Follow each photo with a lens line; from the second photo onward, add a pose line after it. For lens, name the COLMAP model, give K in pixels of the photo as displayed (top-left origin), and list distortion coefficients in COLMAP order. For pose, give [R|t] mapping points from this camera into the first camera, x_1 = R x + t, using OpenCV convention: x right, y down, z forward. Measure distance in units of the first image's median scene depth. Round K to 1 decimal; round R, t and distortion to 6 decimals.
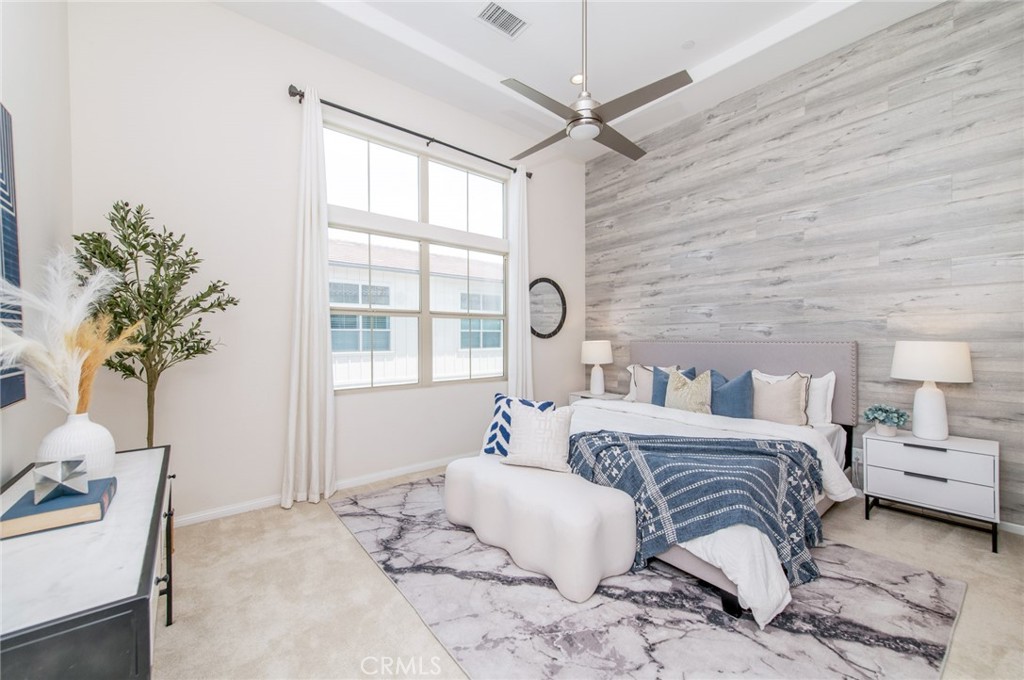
lens RADIAL K [[401.6, 0, 514.4], [0, 401.6, 339.7], [0, 0, 1]] dist [0.015886, -0.003973]
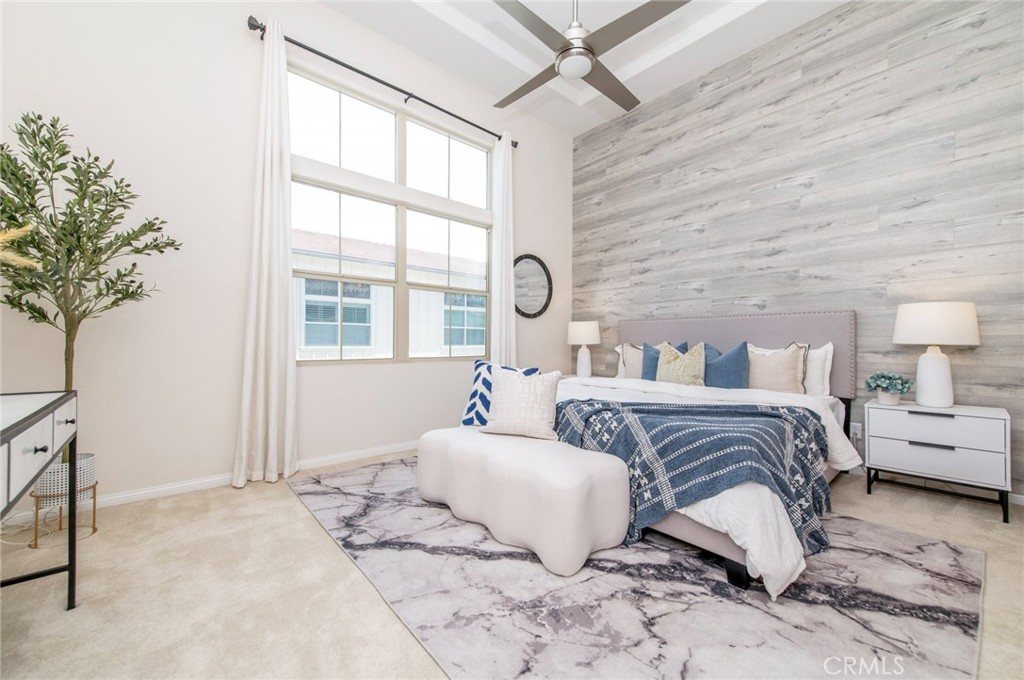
lens RADIAL K [[401.6, 0, 515.2], [0, 401.6, 340.4], [0, 0, 1]] dist [0.015886, -0.003973]
pose [[0.999182, 0.008861, 0.039450, 0.006651], [-0.008483, 0.999917, -0.009747, 0.094571], [-0.039533, 0.009404, 0.999174, 0.080882]]
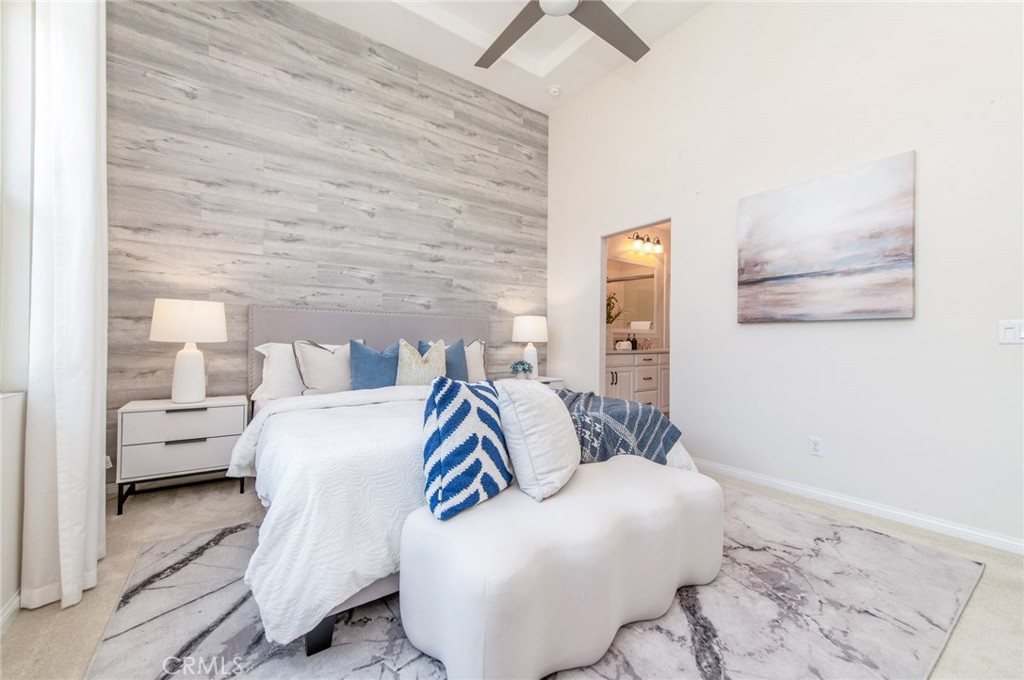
lens RADIAL K [[401.6, 0, 514.2], [0, 401.6, 340.3], [0, 0, 1]] dist [0.015886, -0.003973]
pose [[0.057303, 0.006775, 0.998334, -0.470762], [-0.001973, 0.999976, -0.006673, 0.092731], [-0.998355, -0.001587, 0.057315, 0.868635]]
